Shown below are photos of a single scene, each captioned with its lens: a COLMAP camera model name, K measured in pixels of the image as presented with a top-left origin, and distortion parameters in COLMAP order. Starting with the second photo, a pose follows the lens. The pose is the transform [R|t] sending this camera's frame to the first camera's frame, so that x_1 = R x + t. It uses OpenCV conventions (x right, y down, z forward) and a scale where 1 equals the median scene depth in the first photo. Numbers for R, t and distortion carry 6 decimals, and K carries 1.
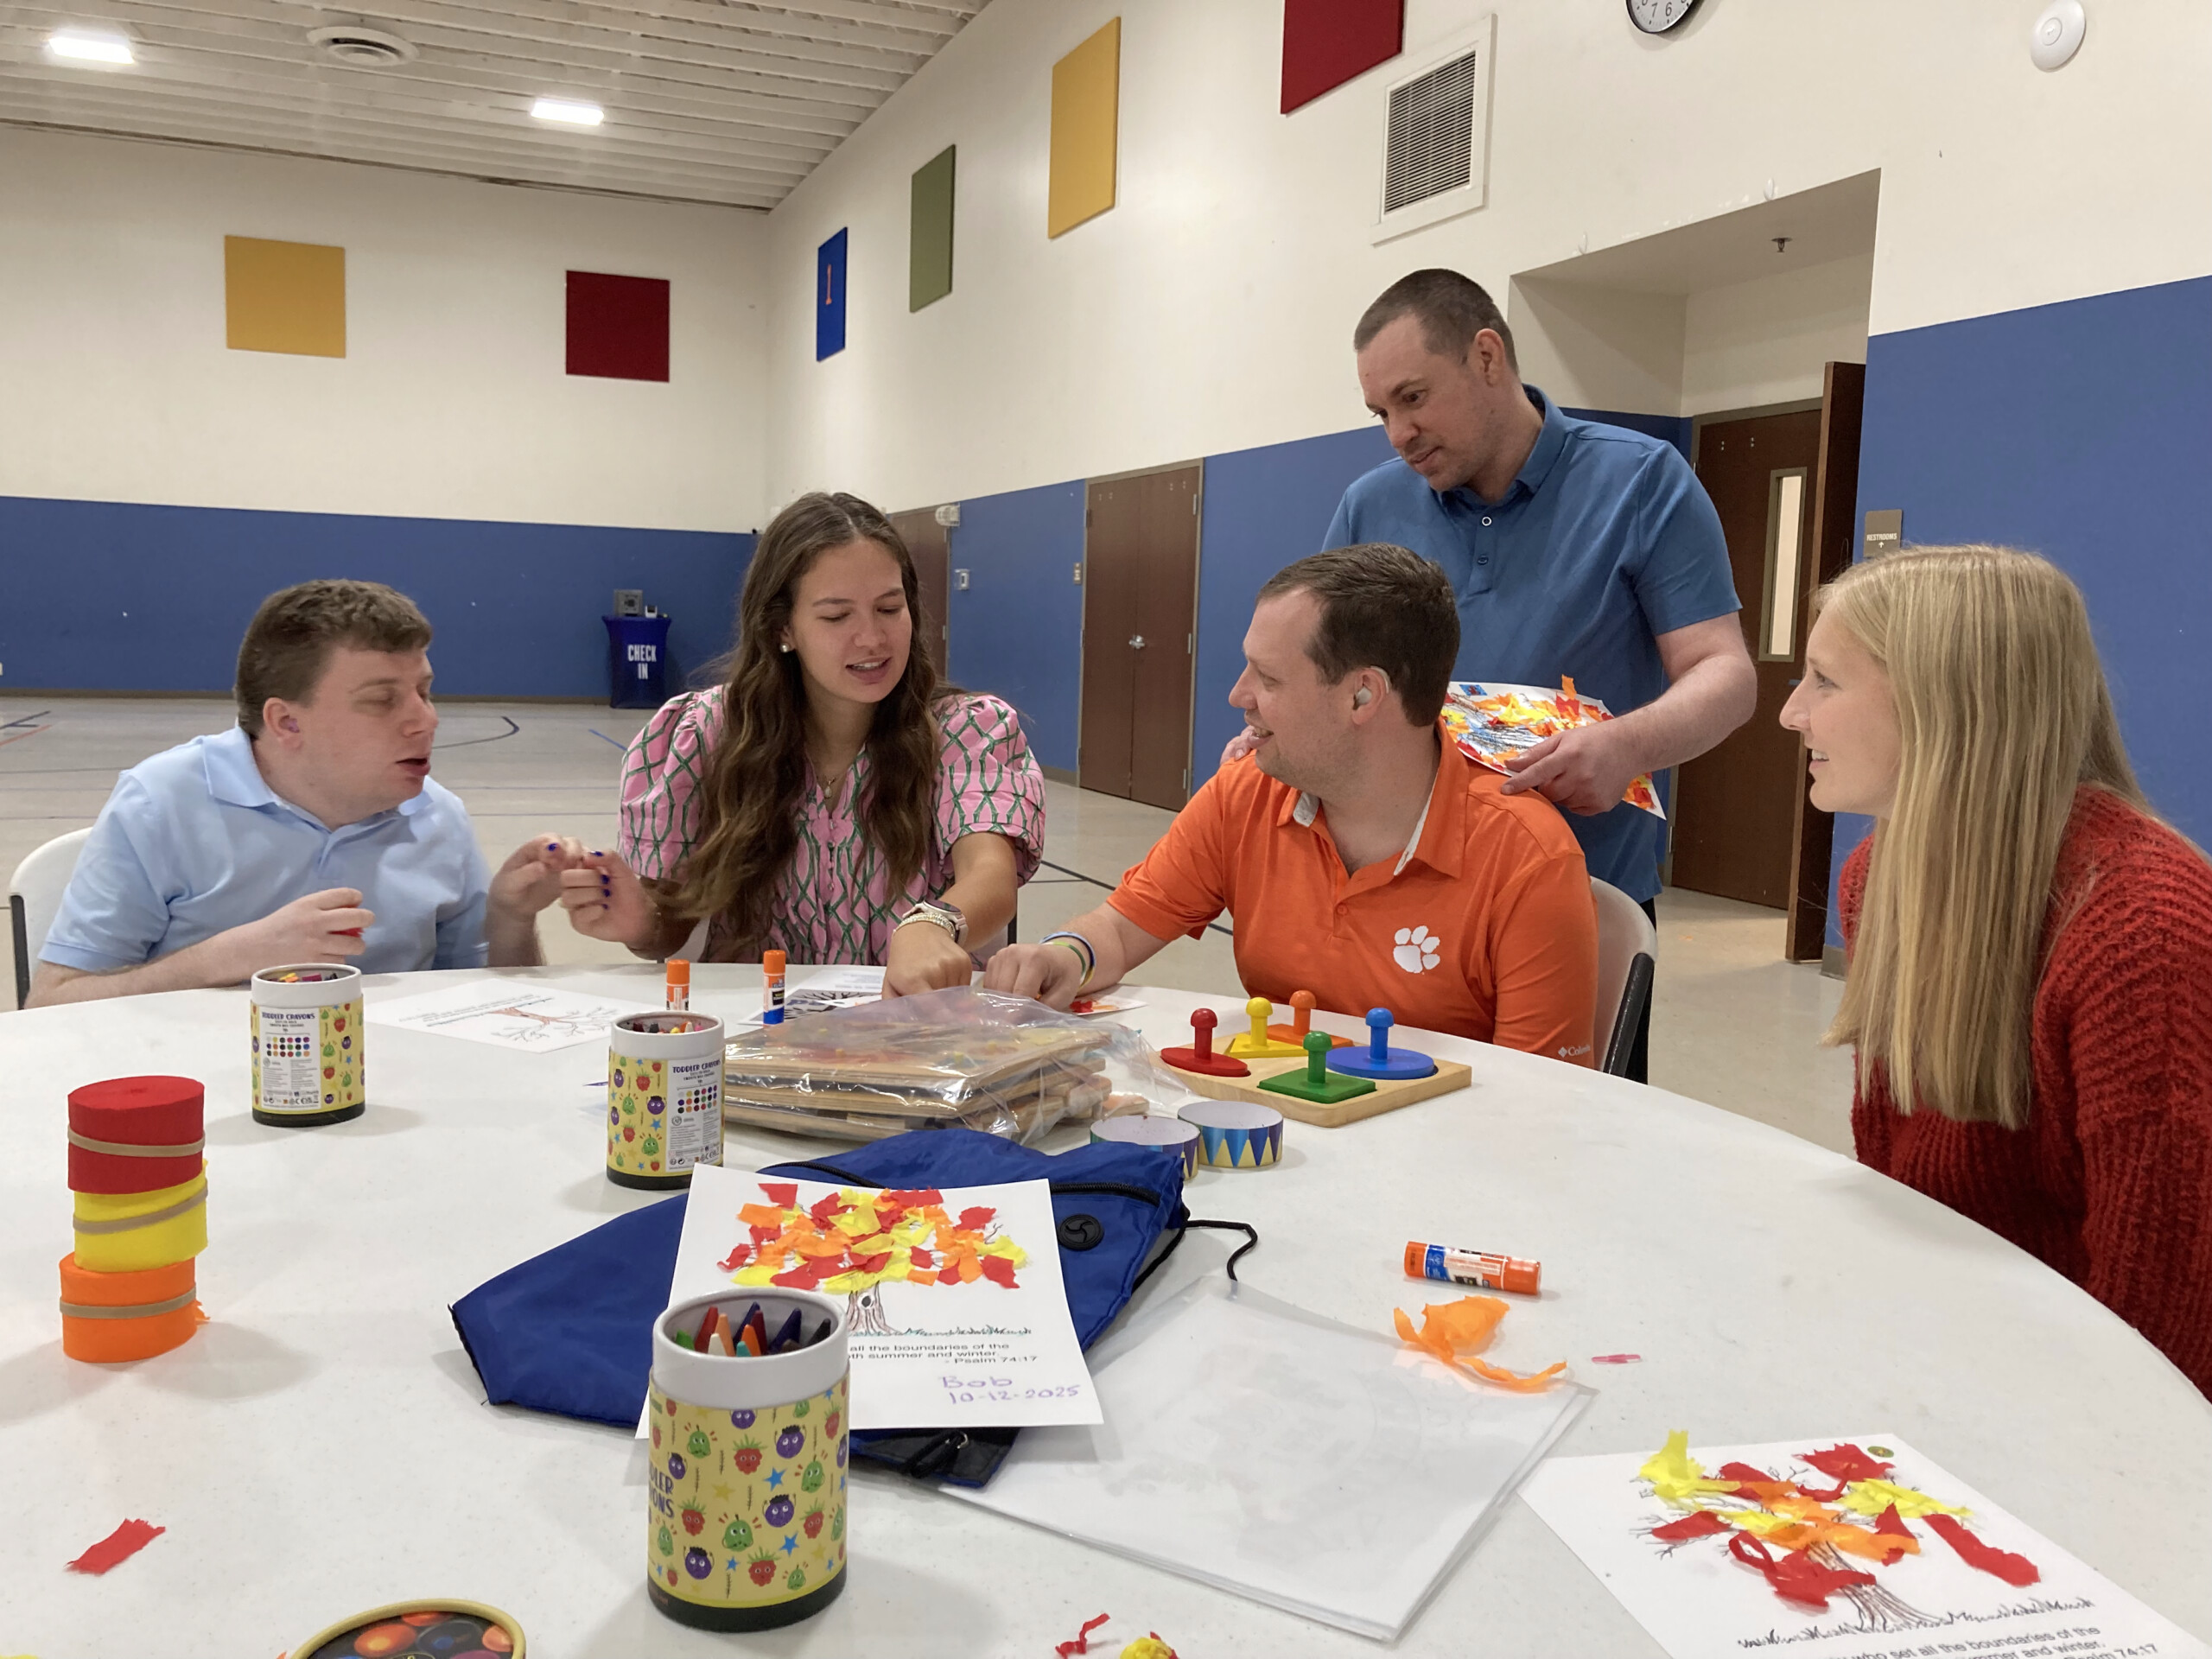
lens RADIAL K [[1793.8, 0, 1117.7], [0, 1793.8, 840.9], [0, 0, 1]] dist [0.003866, -0.015322]
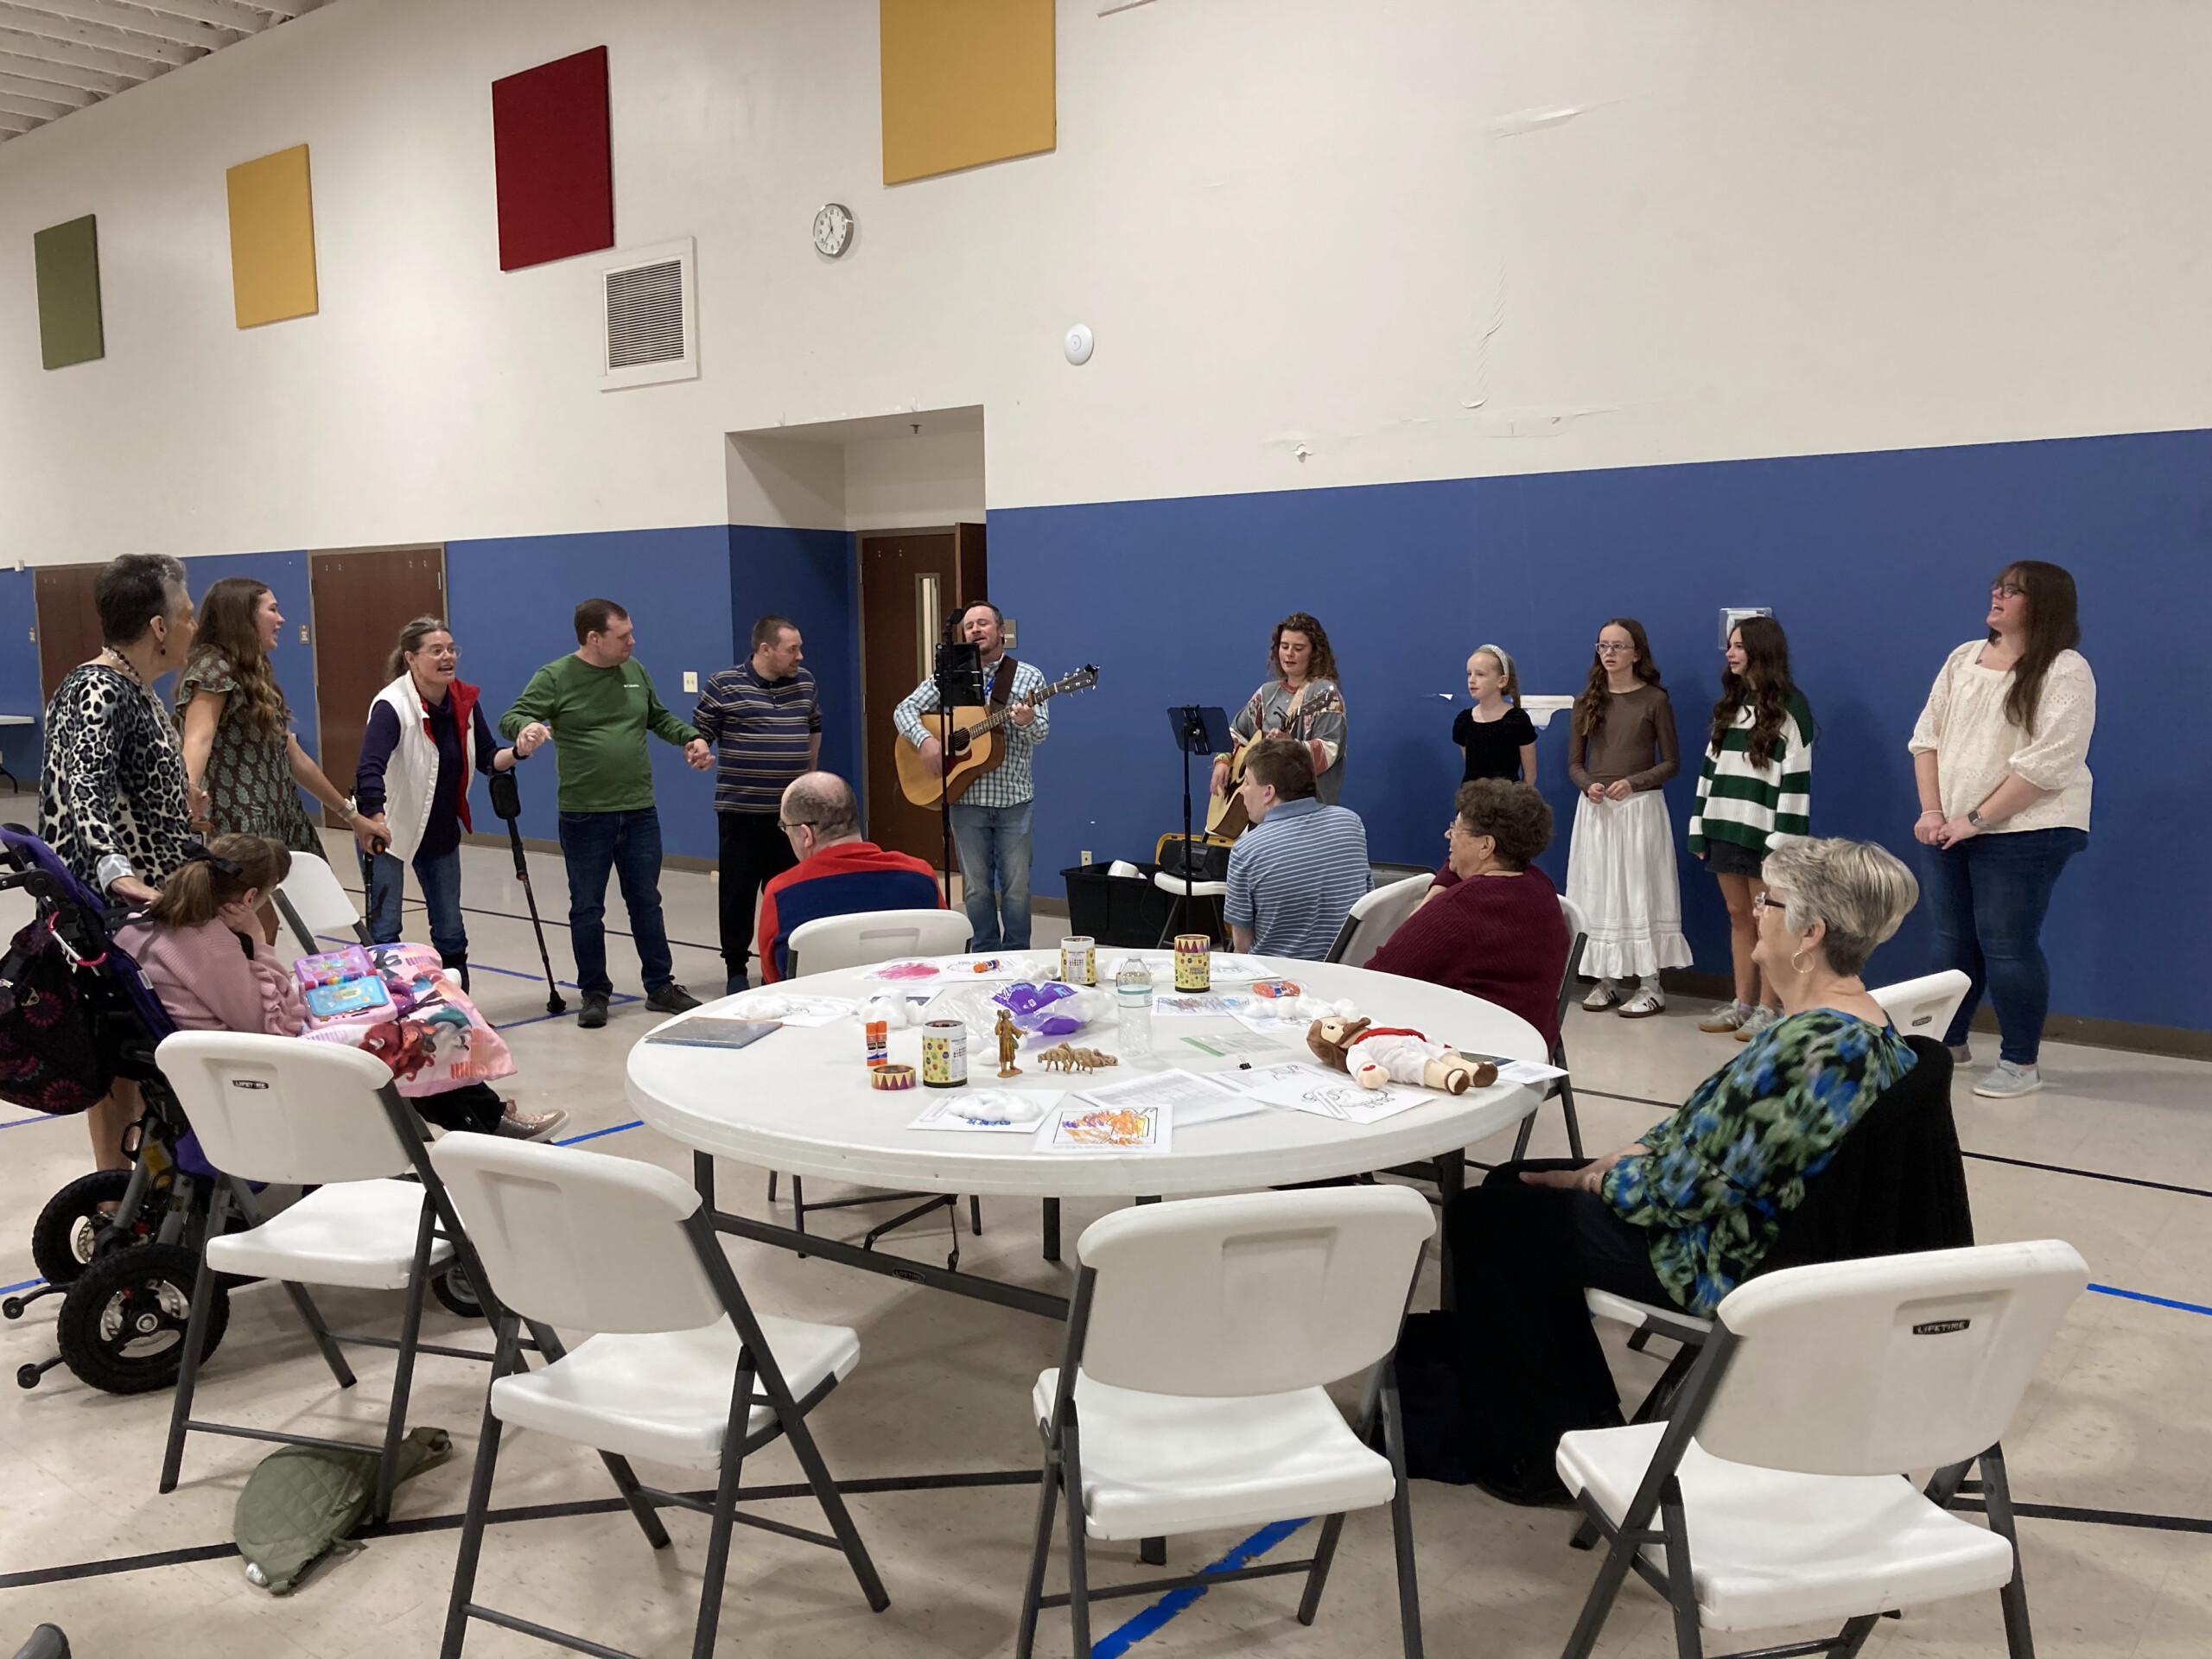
lens RADIAL K [[1793.8, 0, 1103.8], [0, 1793.8, 850.5], [0, 0, 1]] dist [0.003866, -0.015322]
pose [[0.874340, -0.093769, 0.476168, -0.189139], [0.086954, 0.995548, 0.036381, -0.019714], [-0.477460, 0.009595, 0.878601, -0.303942]]
